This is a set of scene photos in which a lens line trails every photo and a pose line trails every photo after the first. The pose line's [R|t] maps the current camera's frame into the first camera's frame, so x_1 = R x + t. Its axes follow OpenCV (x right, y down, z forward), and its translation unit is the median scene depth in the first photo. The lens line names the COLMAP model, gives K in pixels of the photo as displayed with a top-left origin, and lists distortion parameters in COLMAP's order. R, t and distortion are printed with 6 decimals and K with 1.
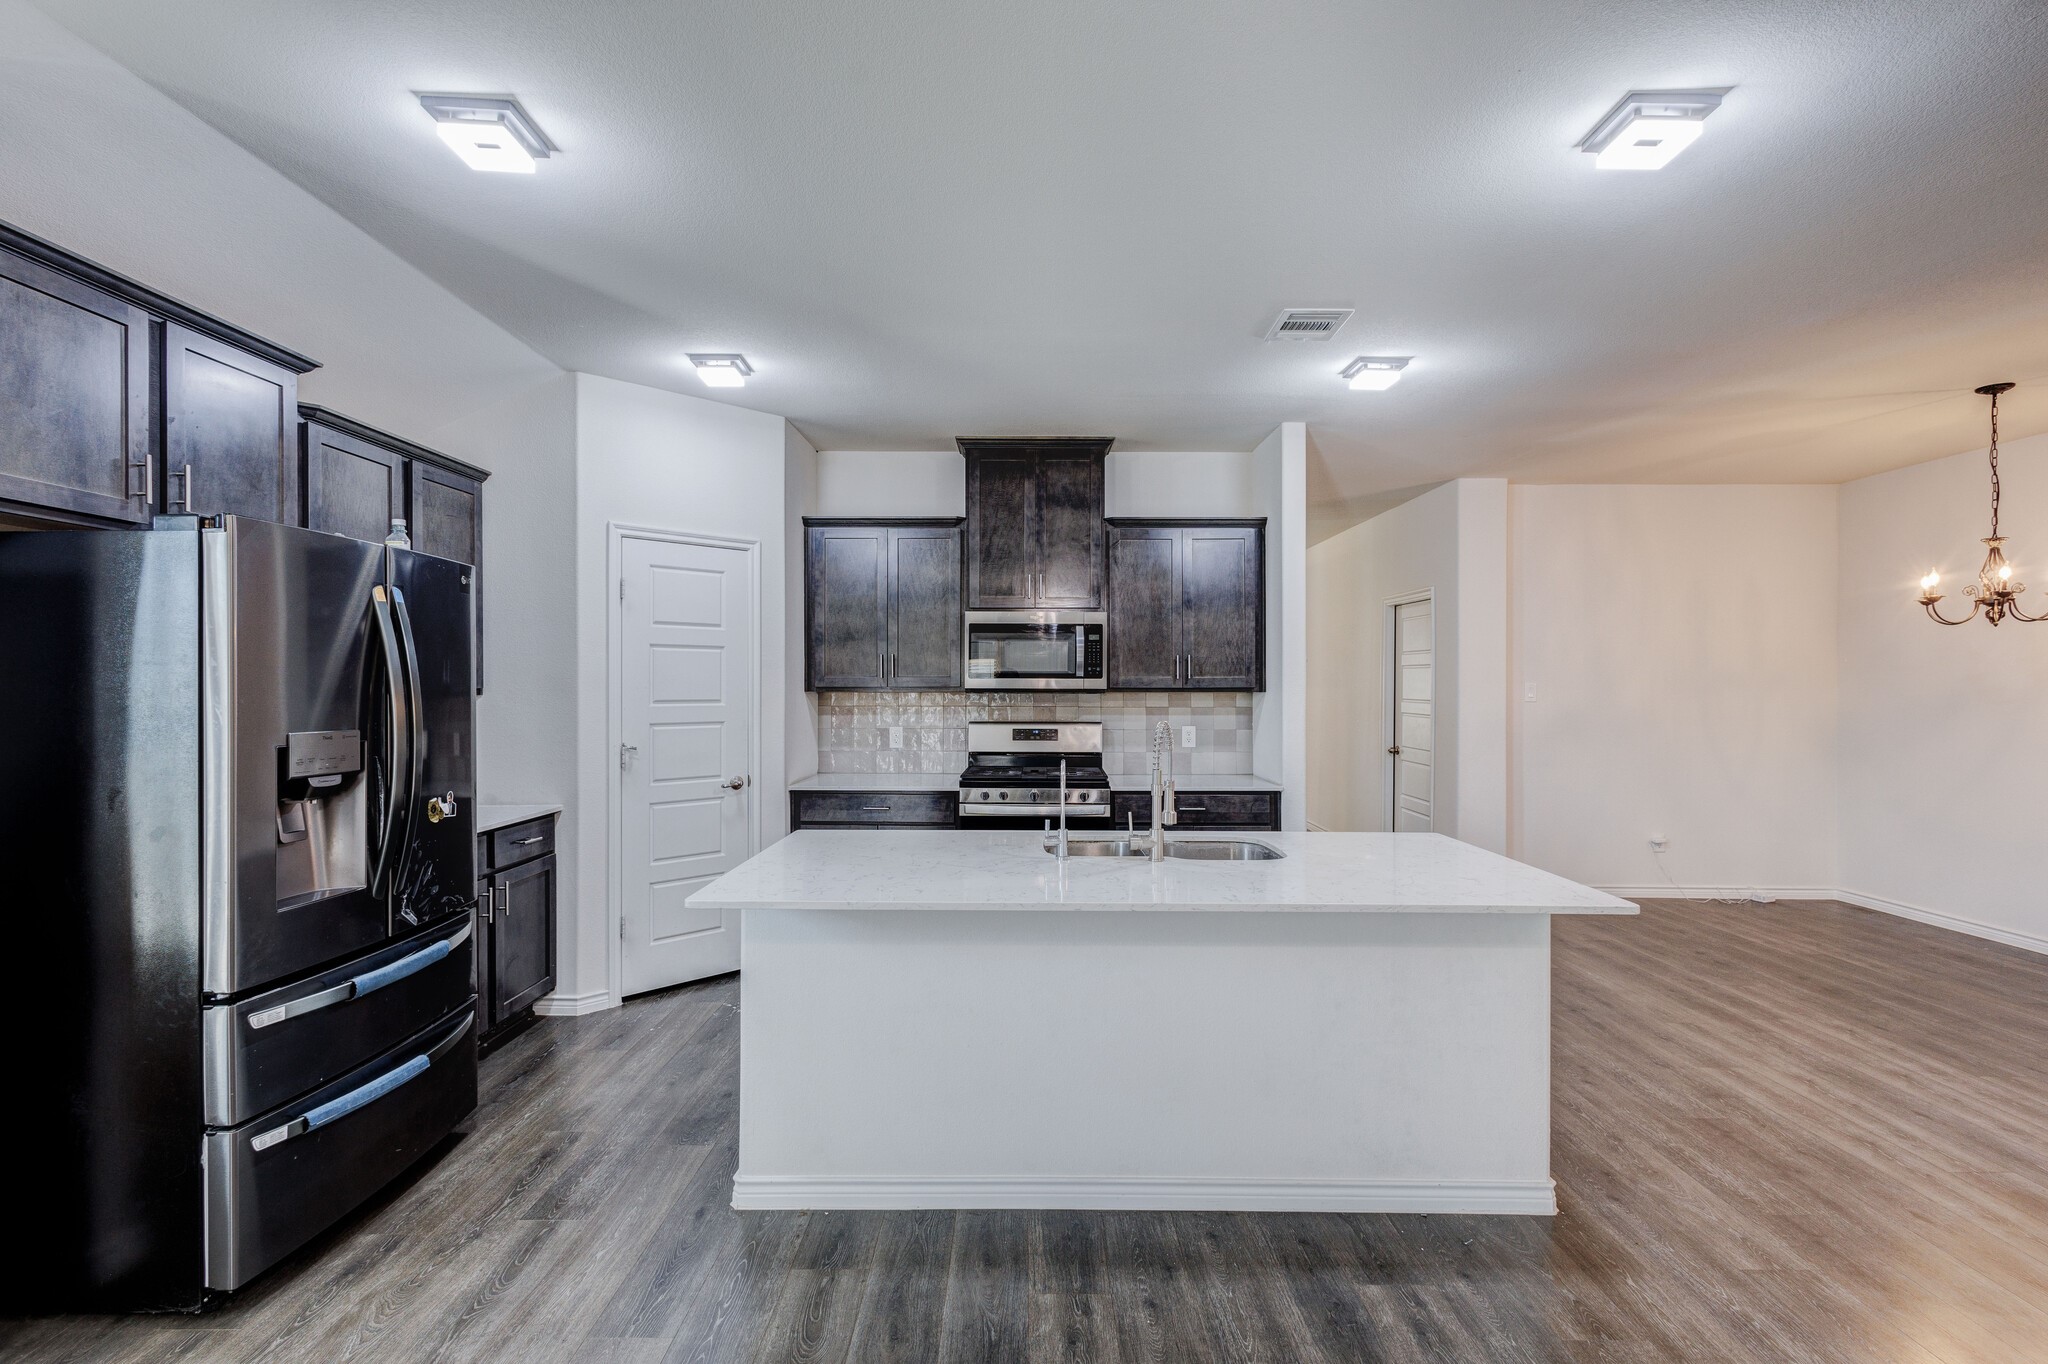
lens RADIAL K [[942.3, 0, 1022.3], [0, 942.3, 684.1], [0, 0, 1]] dist [0.013501, -0.004758]
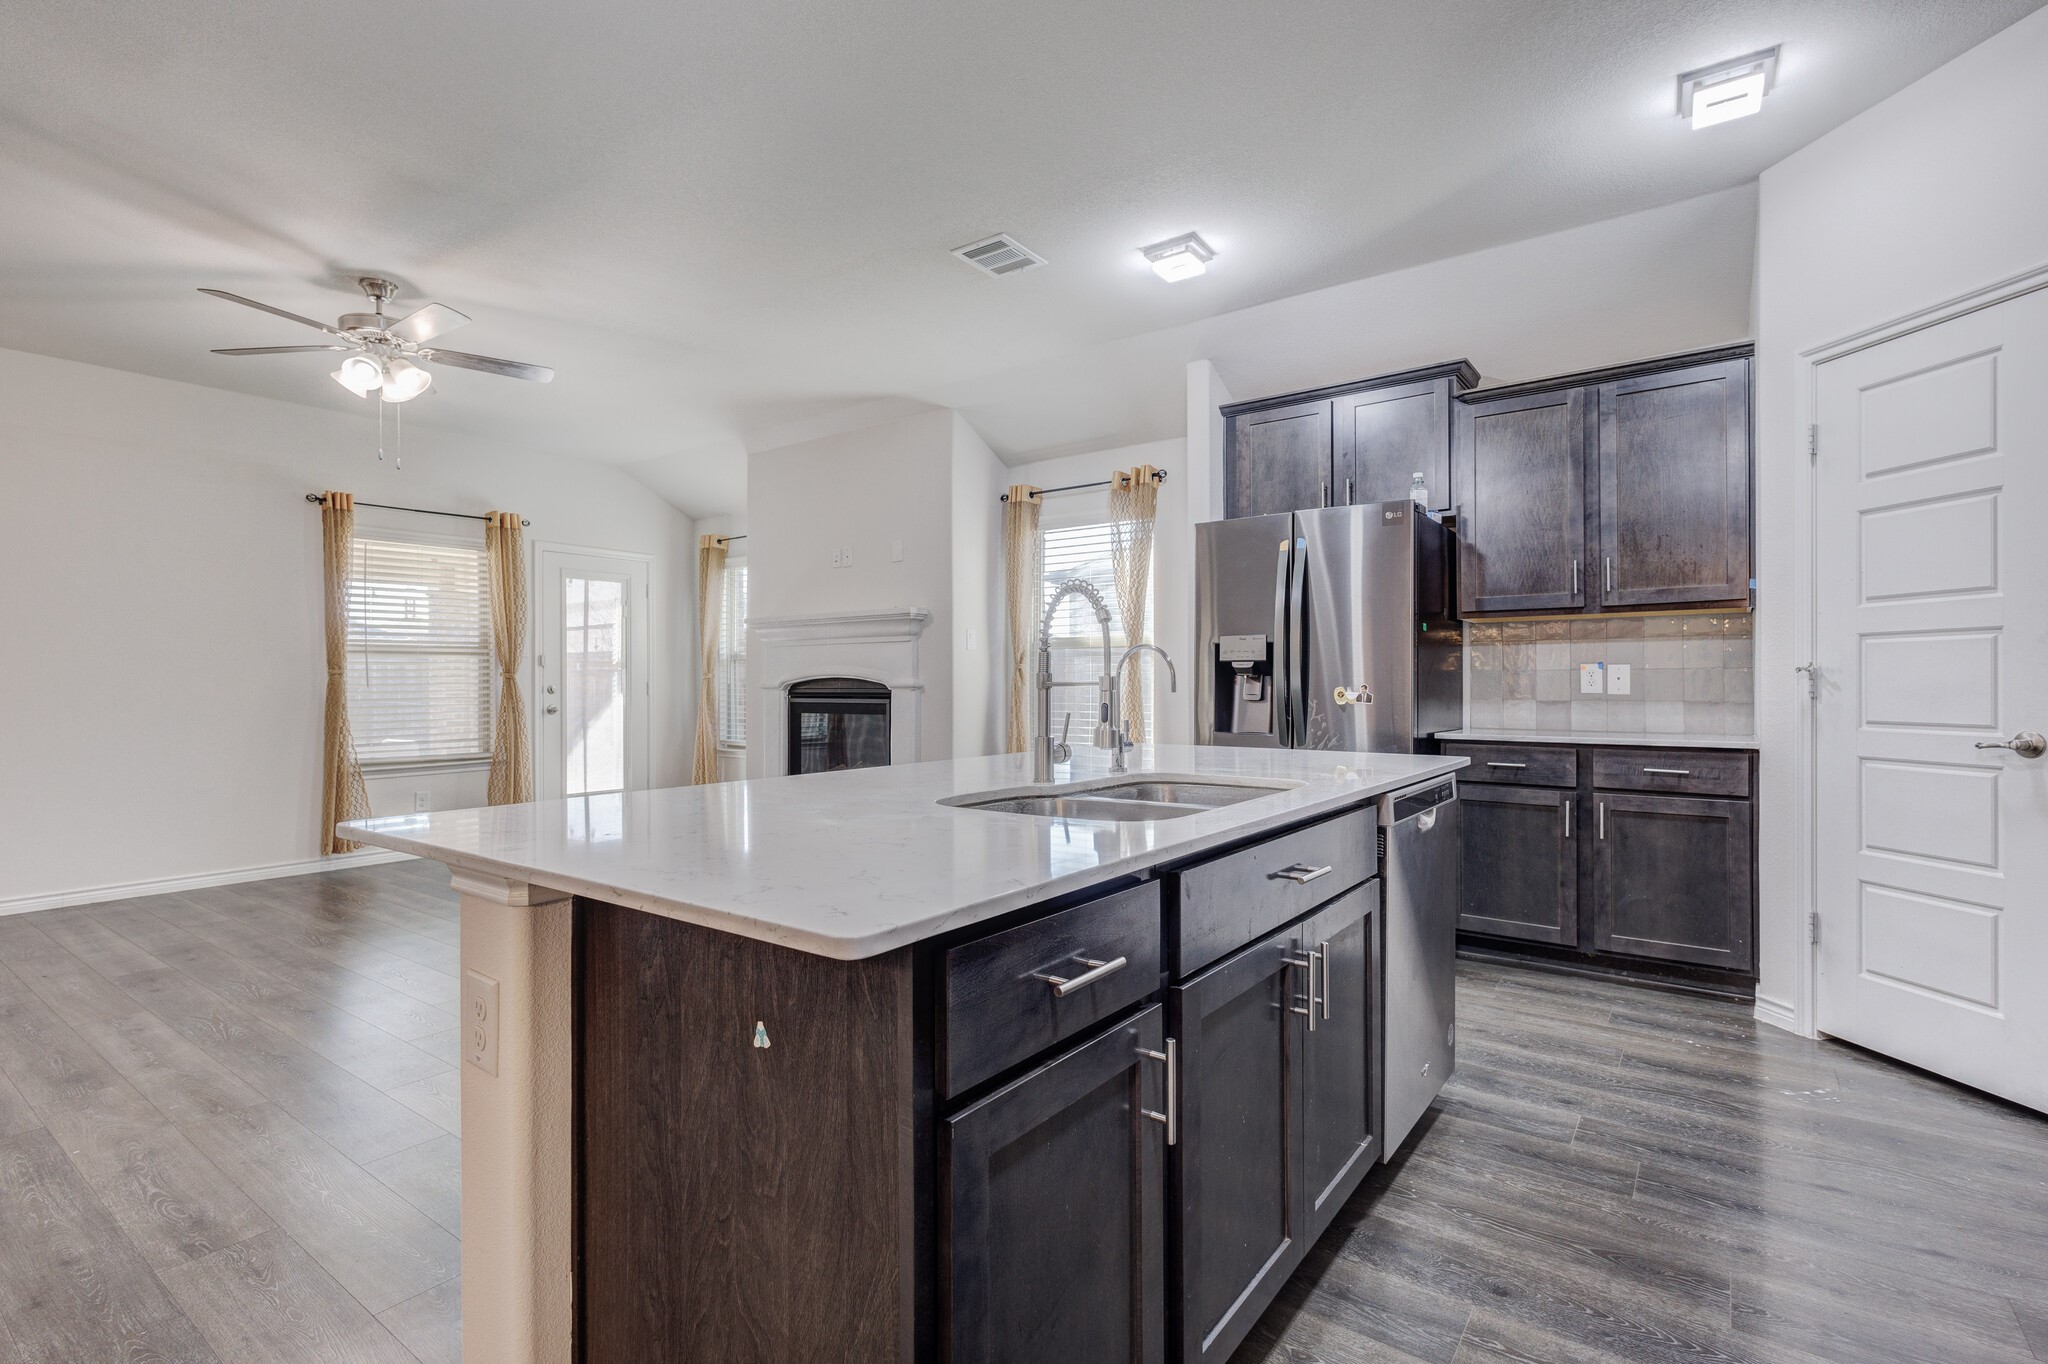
lens RADIAL K [[942.3, 0, 1031.0], [0, 942.3, 682.8], [0, 0, 1]] dist [0.013501, -0.004758]
pose [[-0.587420, -0.002765, -0.809278, 0.465810], [0.001266, 0.999990, -0.004335, 0.076545], [0.809281, -0.003571, -0.587410, 0.911046]]
